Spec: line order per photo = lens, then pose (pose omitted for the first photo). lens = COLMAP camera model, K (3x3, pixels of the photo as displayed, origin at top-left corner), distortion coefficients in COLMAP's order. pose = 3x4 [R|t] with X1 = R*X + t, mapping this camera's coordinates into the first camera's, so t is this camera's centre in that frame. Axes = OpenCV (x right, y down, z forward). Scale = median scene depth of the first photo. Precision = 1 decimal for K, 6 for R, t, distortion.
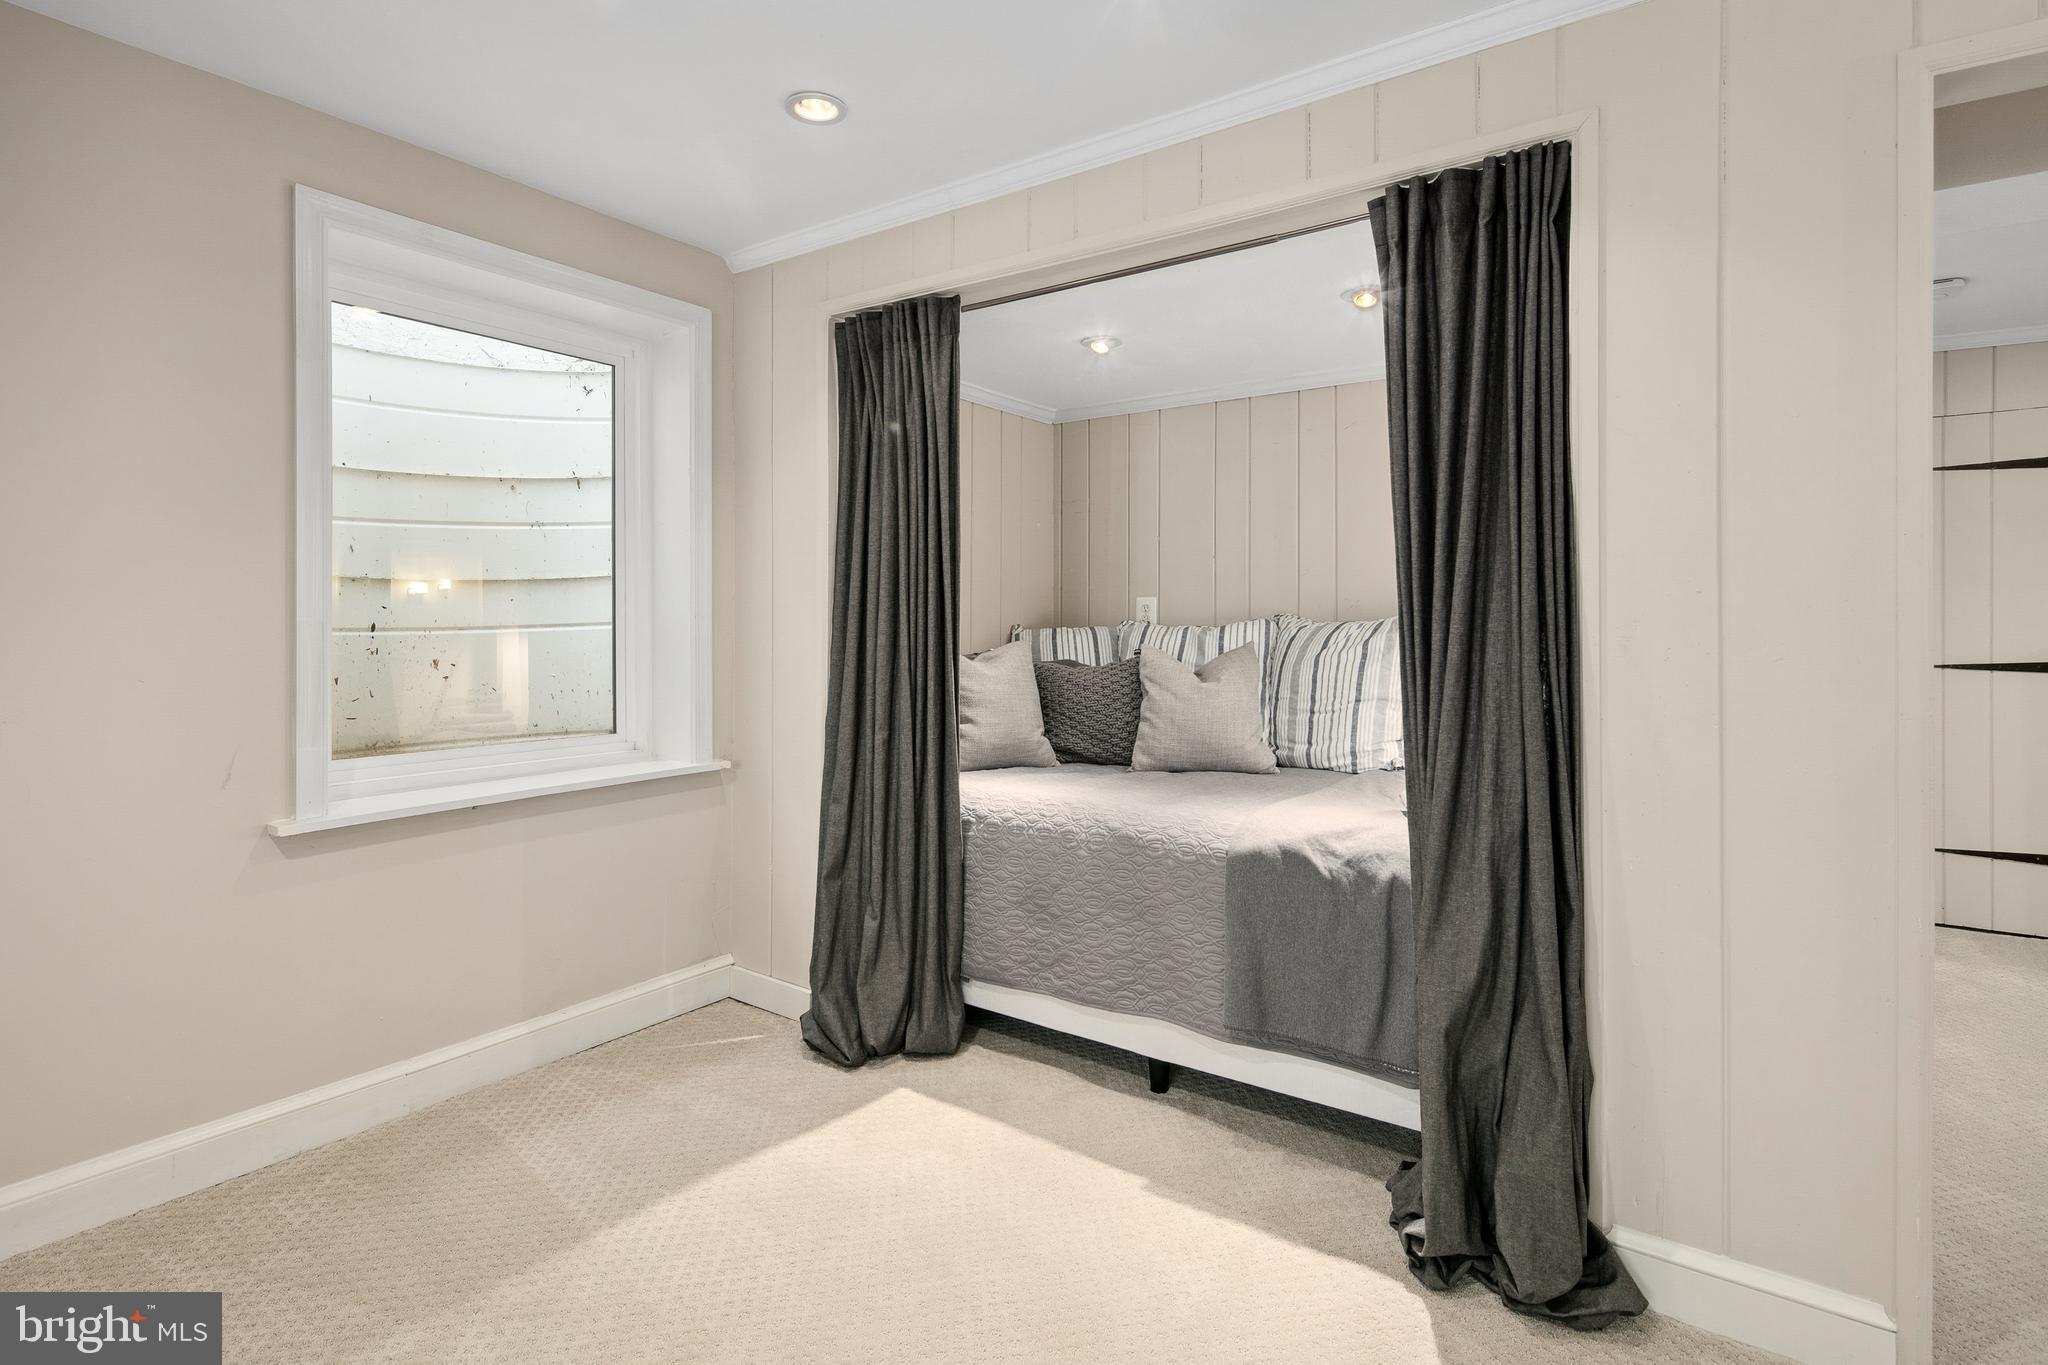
lens RADIAL K [[1013.7, 0, 1050.1], [0, 1013.7, 646.0], [0, 0, 1]] dist [0.002317, -0.003210]
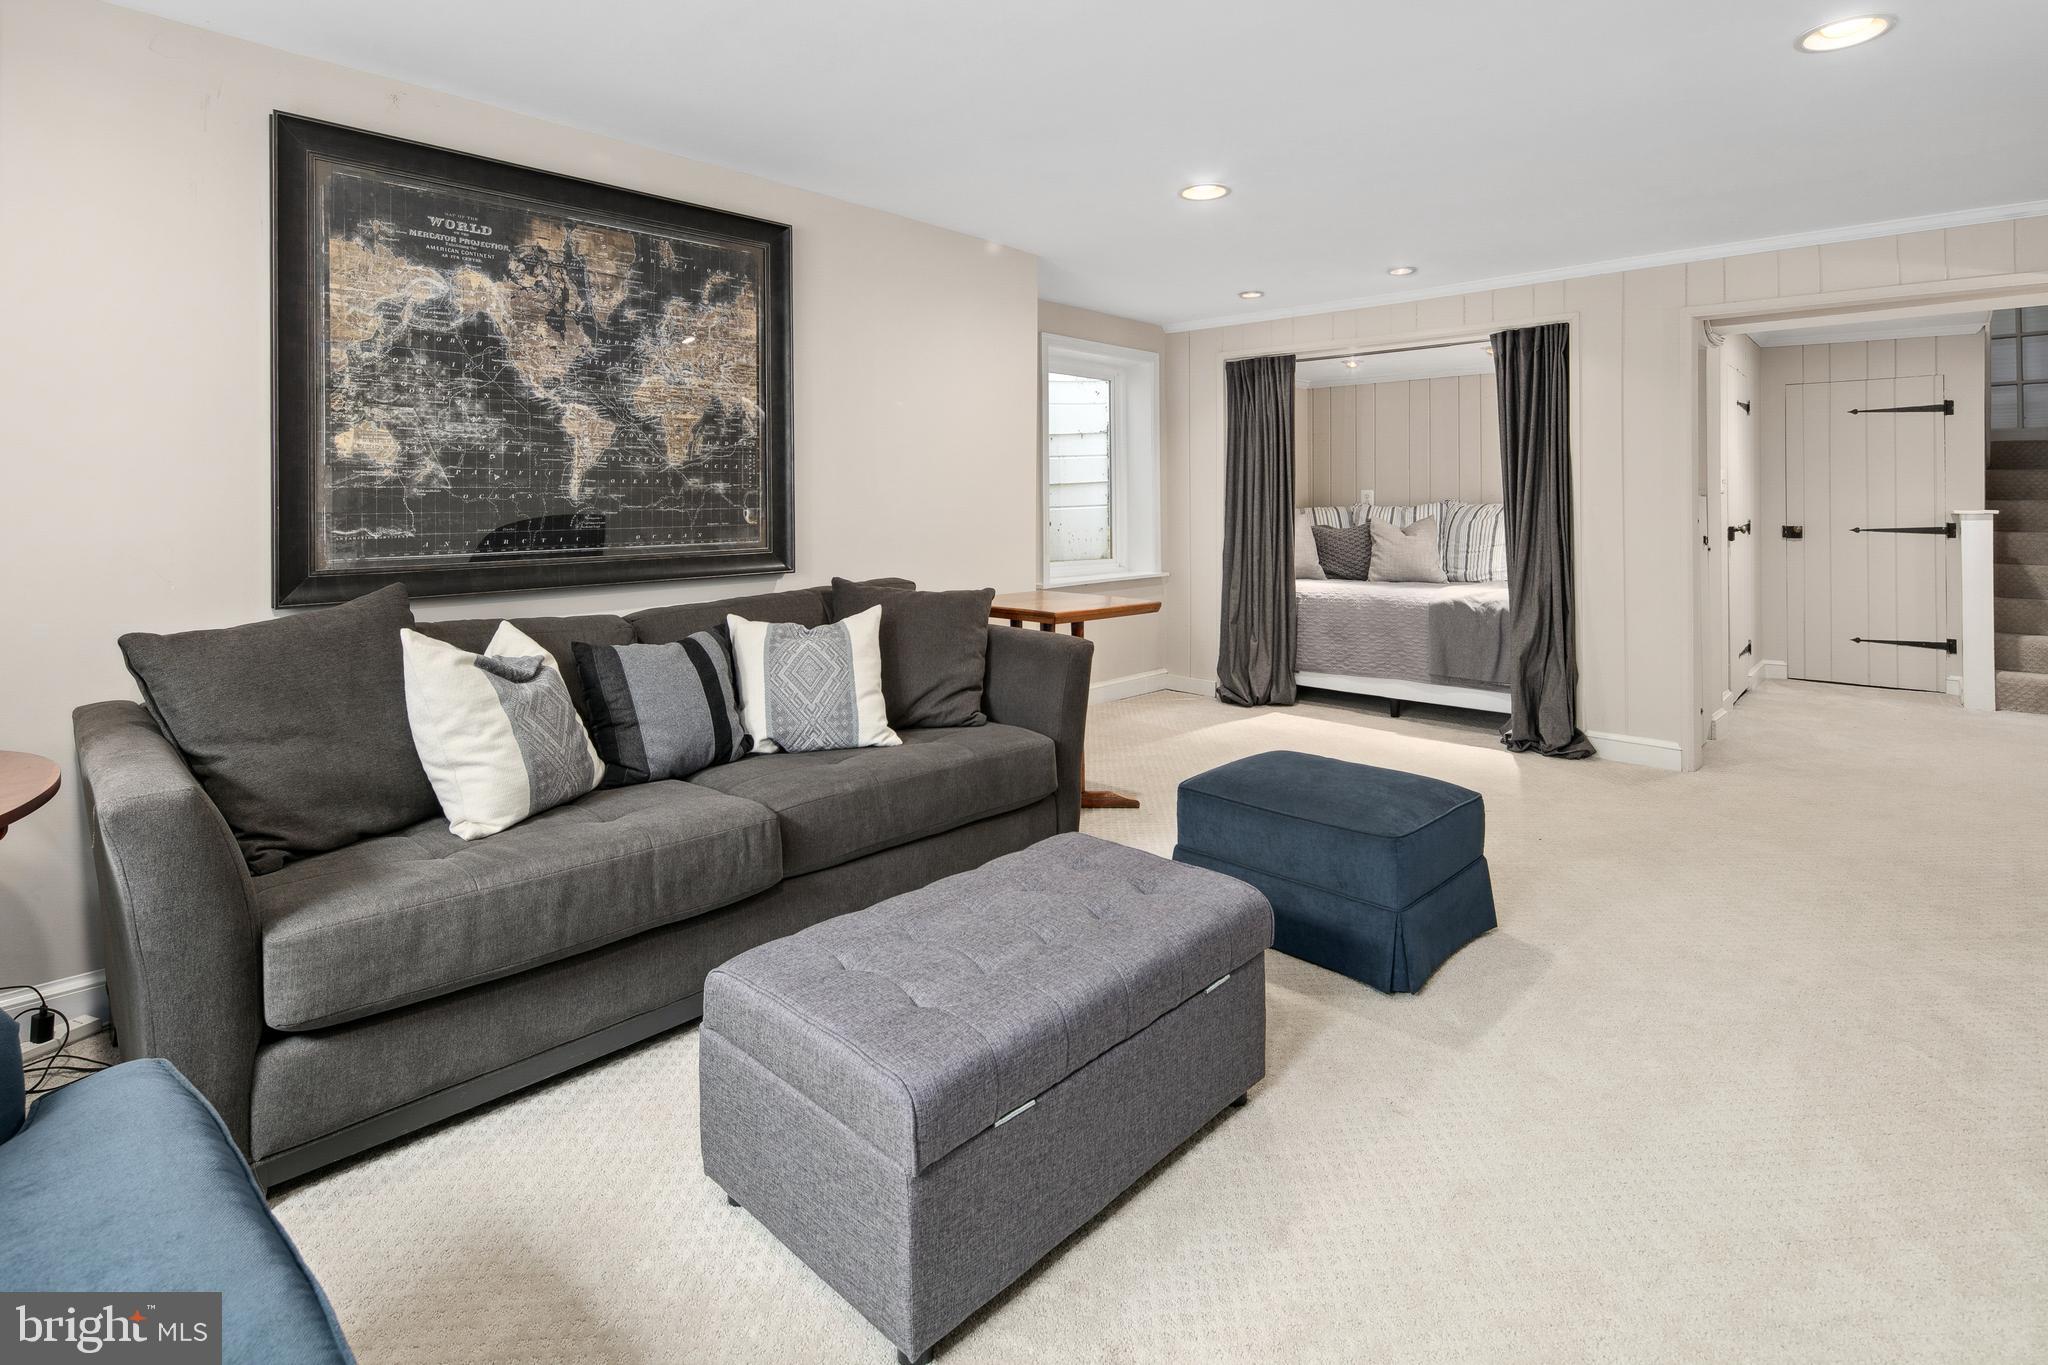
lens RADIAL K [[1013.7, 0, 1029.4], [0, 1013.7, 510.9], [0, 0, 1]] dist [0.002317, -0.003210]
pose [[0.987948, -0.001238, -0.154779, -0.320492], [-0.000987, 0.999897, -0.014296, 0.021041], [0.154781, 0.014277, 0.987846, -1.247309]]
